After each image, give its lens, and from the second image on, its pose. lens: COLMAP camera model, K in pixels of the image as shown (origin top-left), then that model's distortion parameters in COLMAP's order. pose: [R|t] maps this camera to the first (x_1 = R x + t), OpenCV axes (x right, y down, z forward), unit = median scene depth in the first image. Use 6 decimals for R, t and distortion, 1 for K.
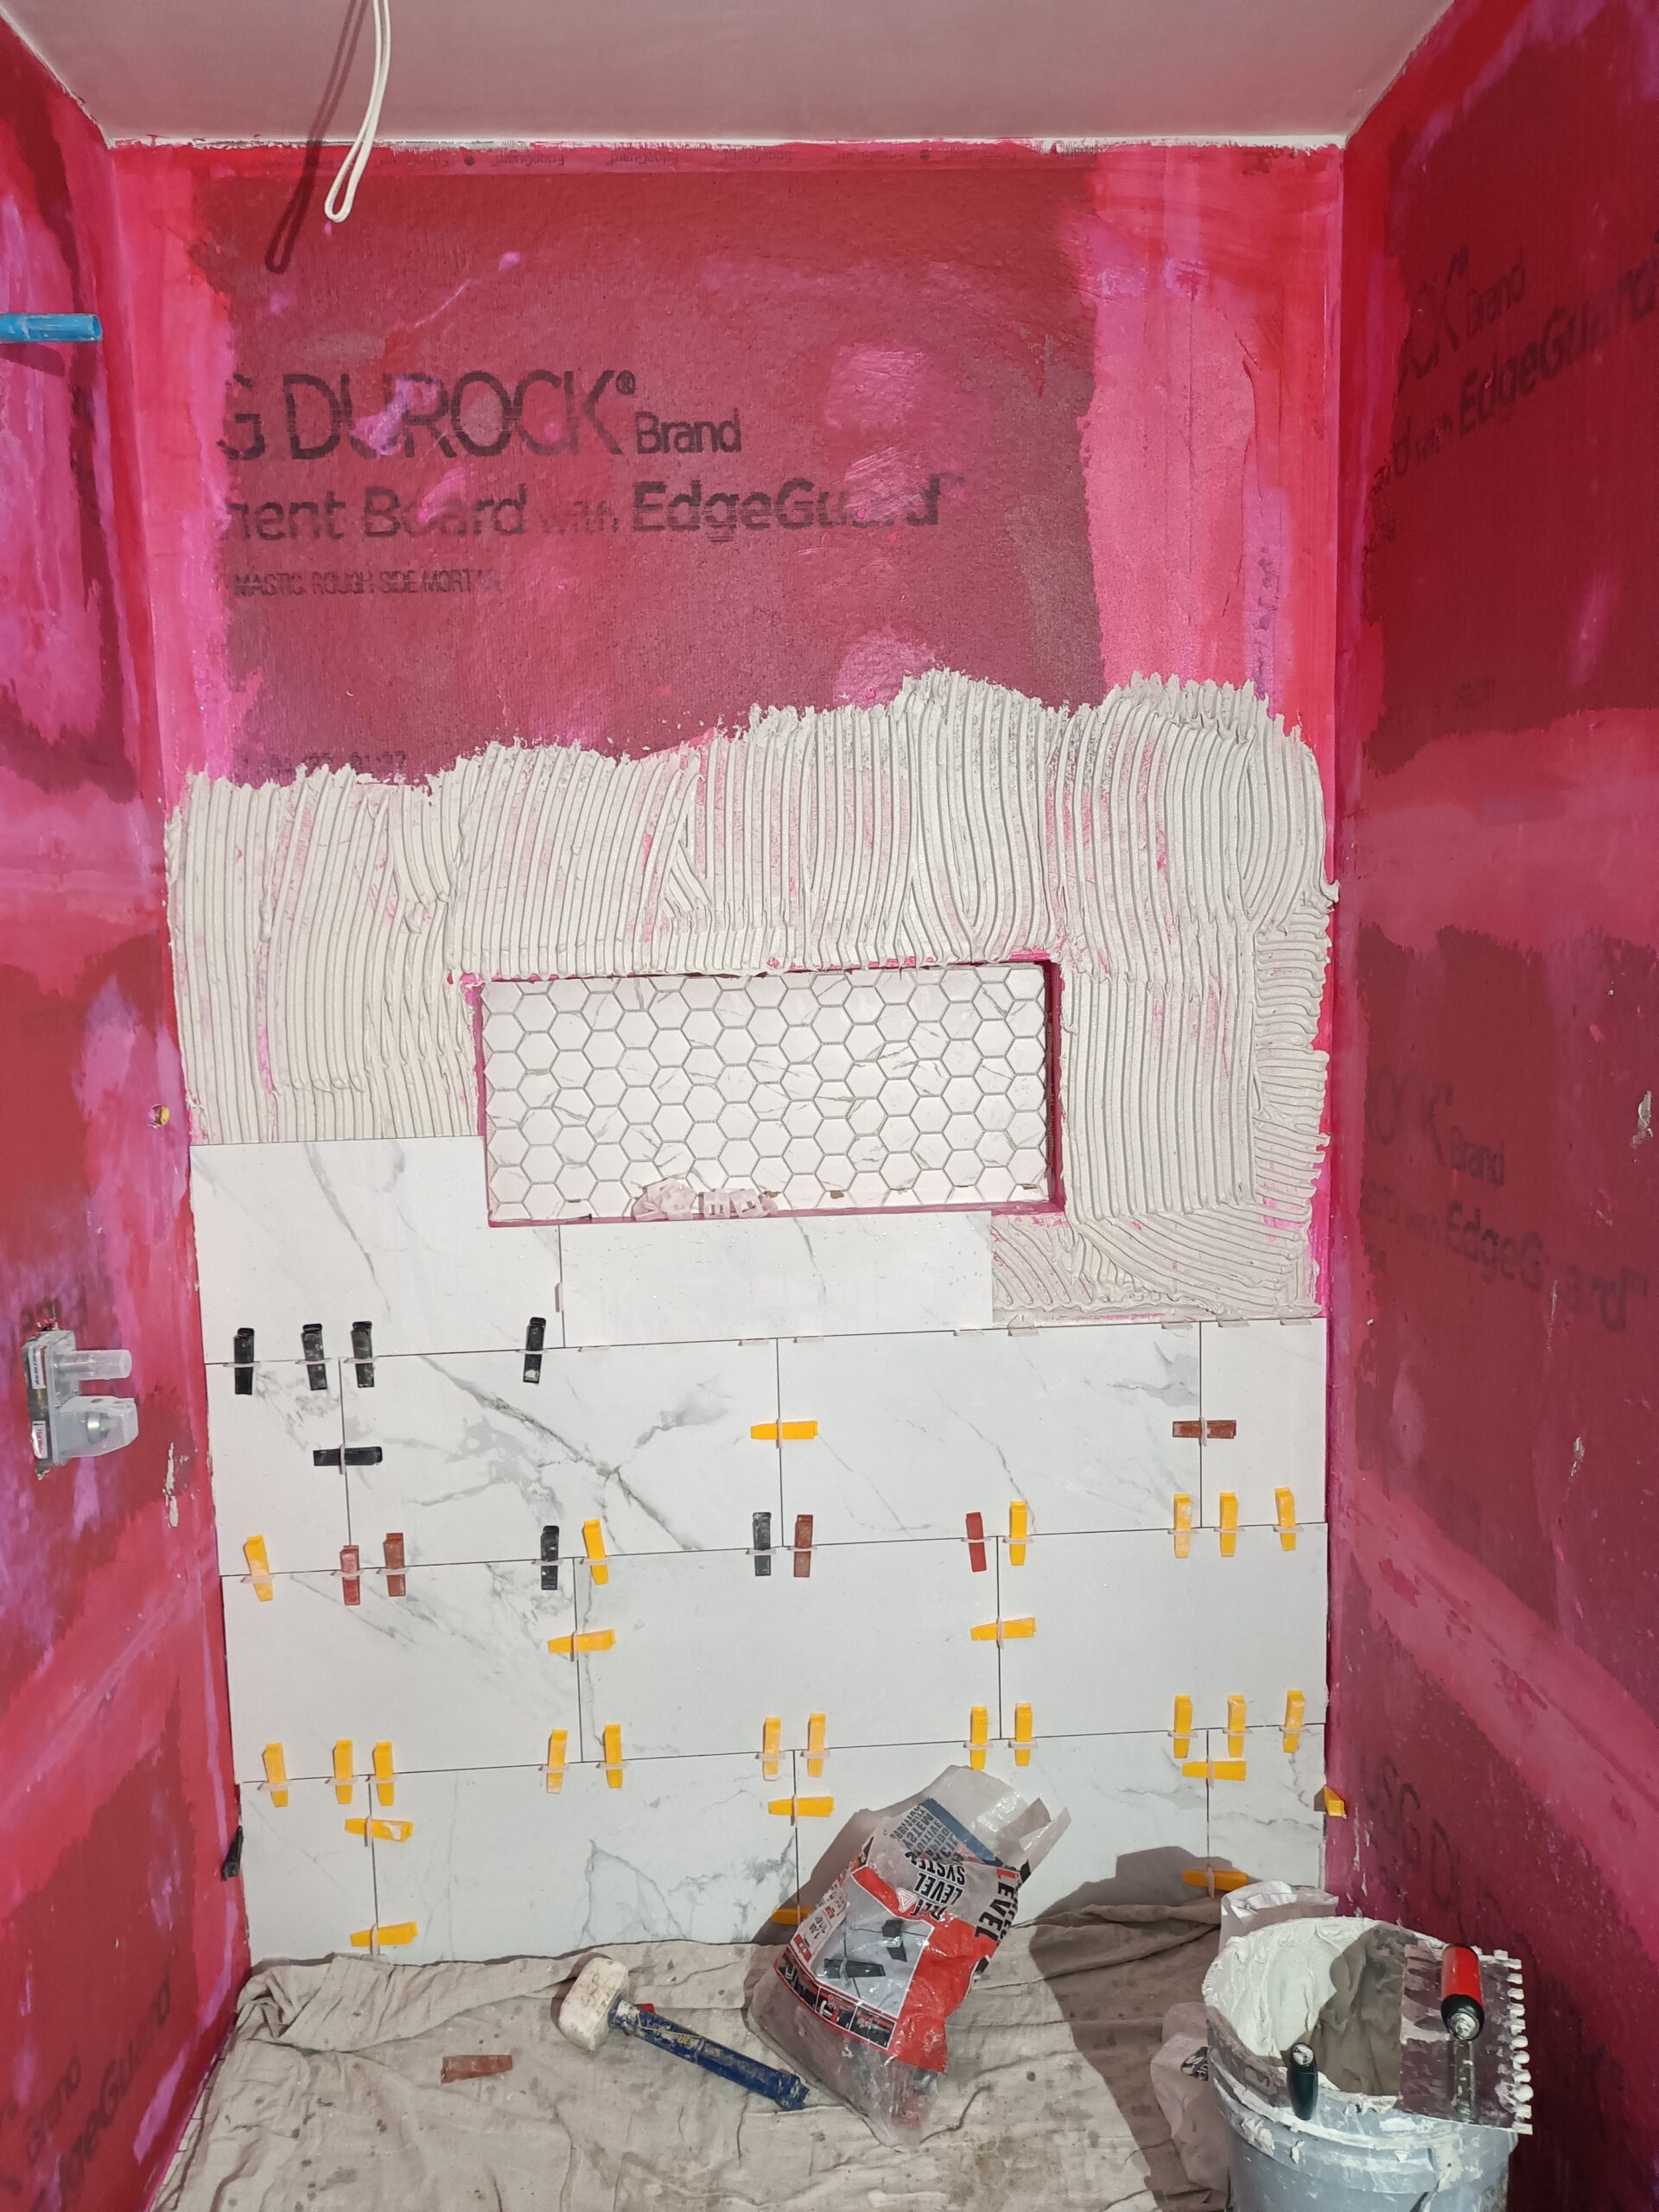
lens RADIAL K [[1425.1, 0, 807.8], [0, 1425.1, 1146.5], [0, 0, 1]] dist [0.042434, -0.029946]
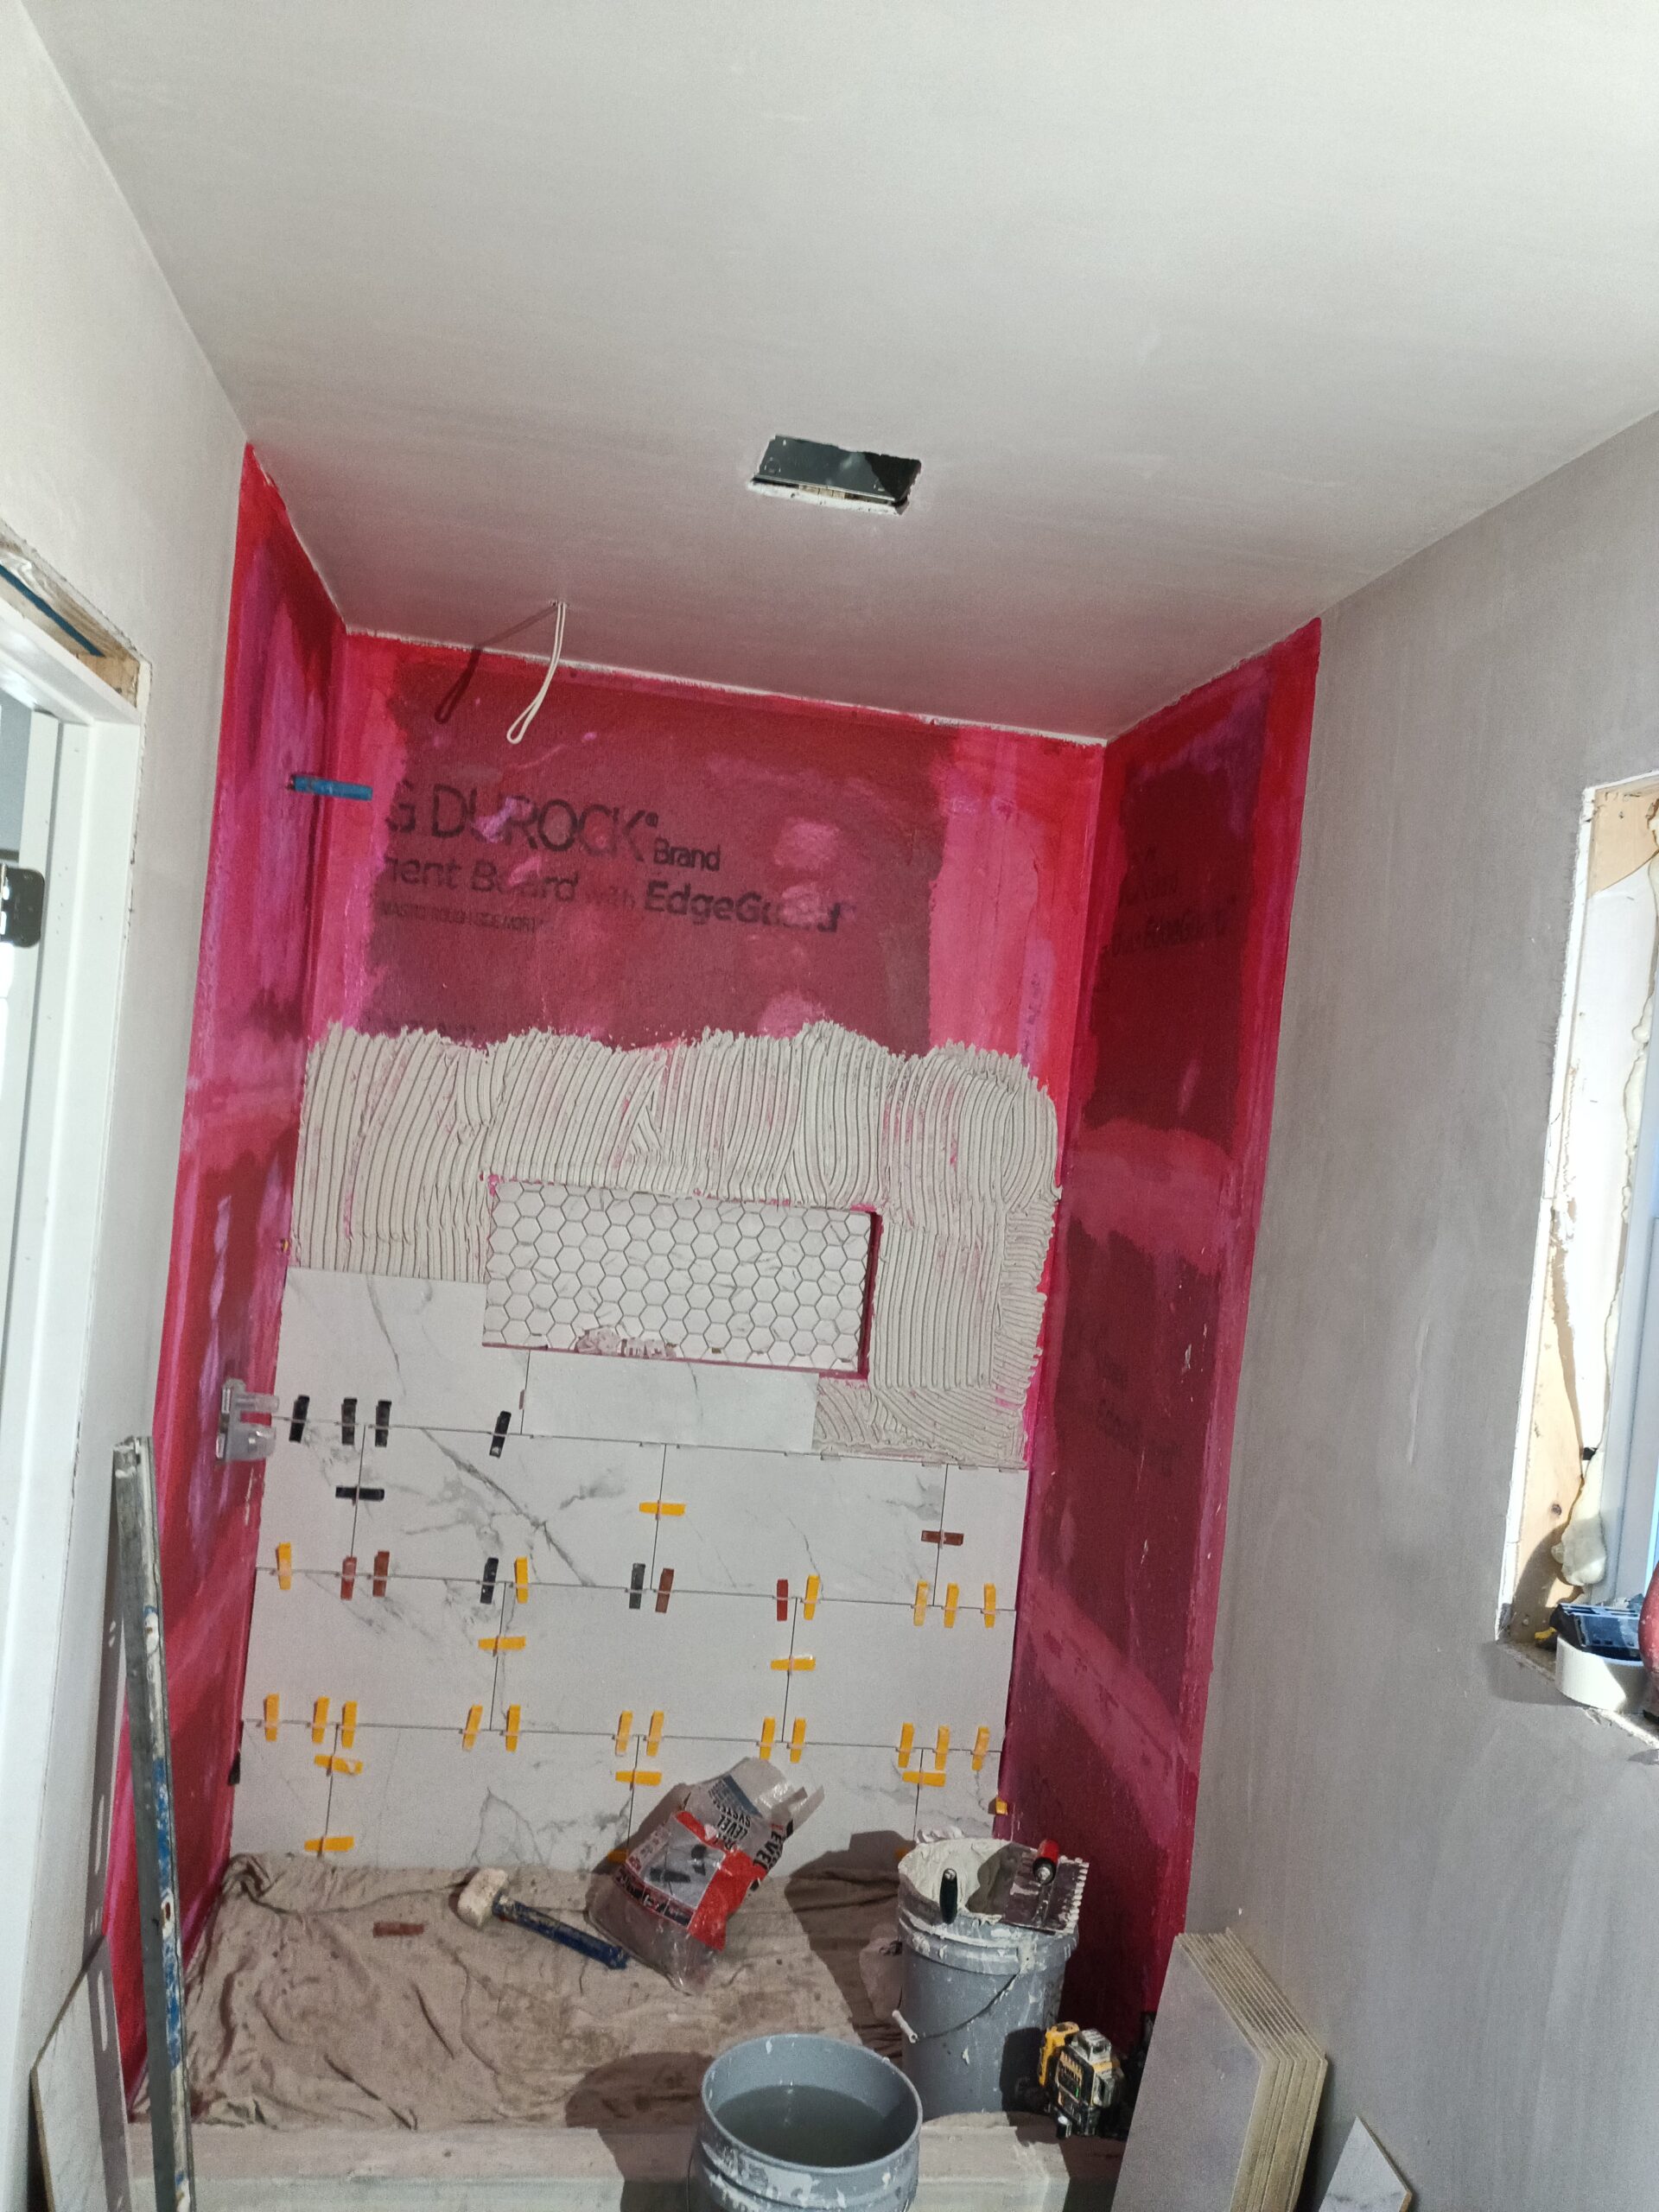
lens RADIAL K [[1425.1, 0, 769.7], [0, 1425.1, 1201.6], [0, 0, 1]] dist [0.042434, -0.029946]
pose [[0.986894, 0.125597, 0.101315, -0.103371], [-0.117134, 0.989422, -0.085574, 0.001099], [-0.110991, 0.072585, 0.991167, -0.523777]]
